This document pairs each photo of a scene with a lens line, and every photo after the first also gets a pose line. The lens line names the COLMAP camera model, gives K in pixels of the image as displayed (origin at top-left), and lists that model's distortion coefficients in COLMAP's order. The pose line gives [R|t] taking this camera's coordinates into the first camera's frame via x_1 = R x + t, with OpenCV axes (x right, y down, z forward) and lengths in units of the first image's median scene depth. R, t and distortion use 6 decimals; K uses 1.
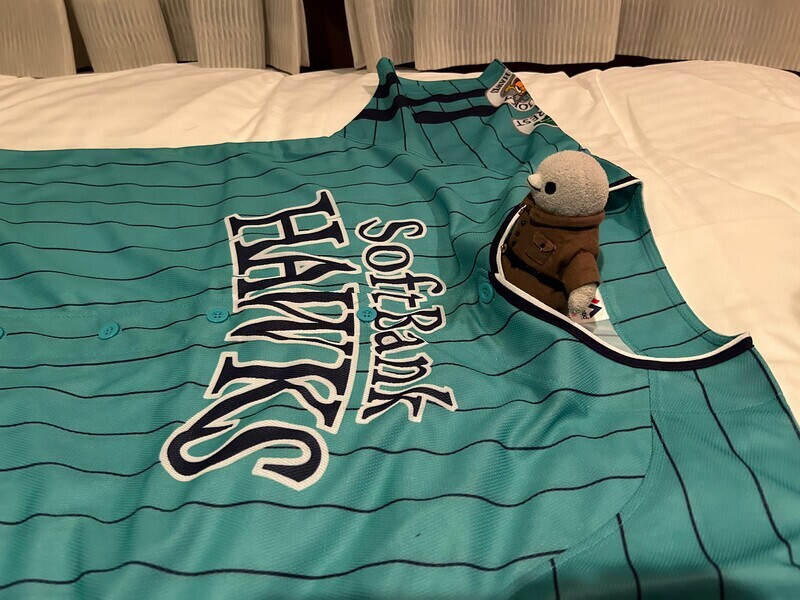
lens RADIAL K [[595.6, 0, 400.0], [0, 595.6, 300.0], [0, 0, 1]] dist [-0.092339, 0.002993]
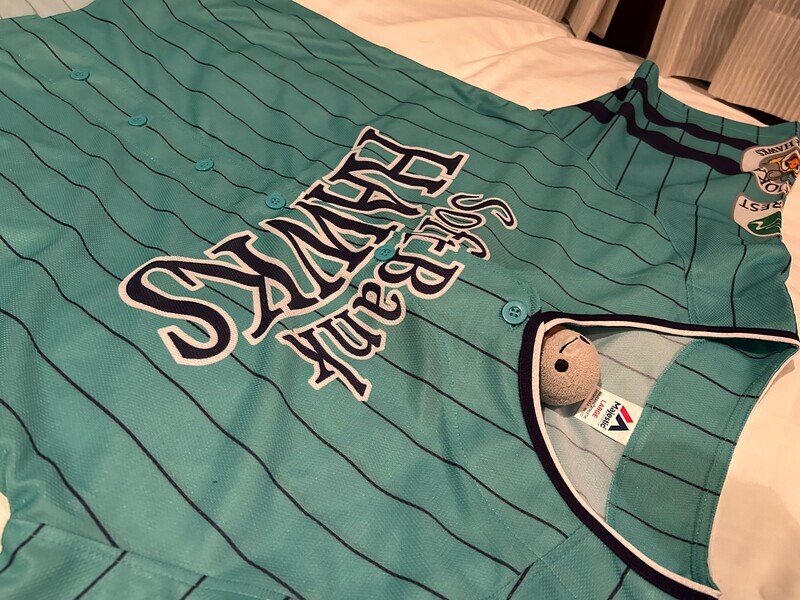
lens RADIAL K [[595.6, 0, 400.0], [0, 595.6, 300.0], [0, 0, 1]] dist [-0.092339, 0.002993]
pose [[0.734373, 0.549197, -0.398847, 0.285798], [-0.516052, 0.833479, 0.197493, -0.113744], [0.440893, 0.060793, 0.895498, 0.130411]]
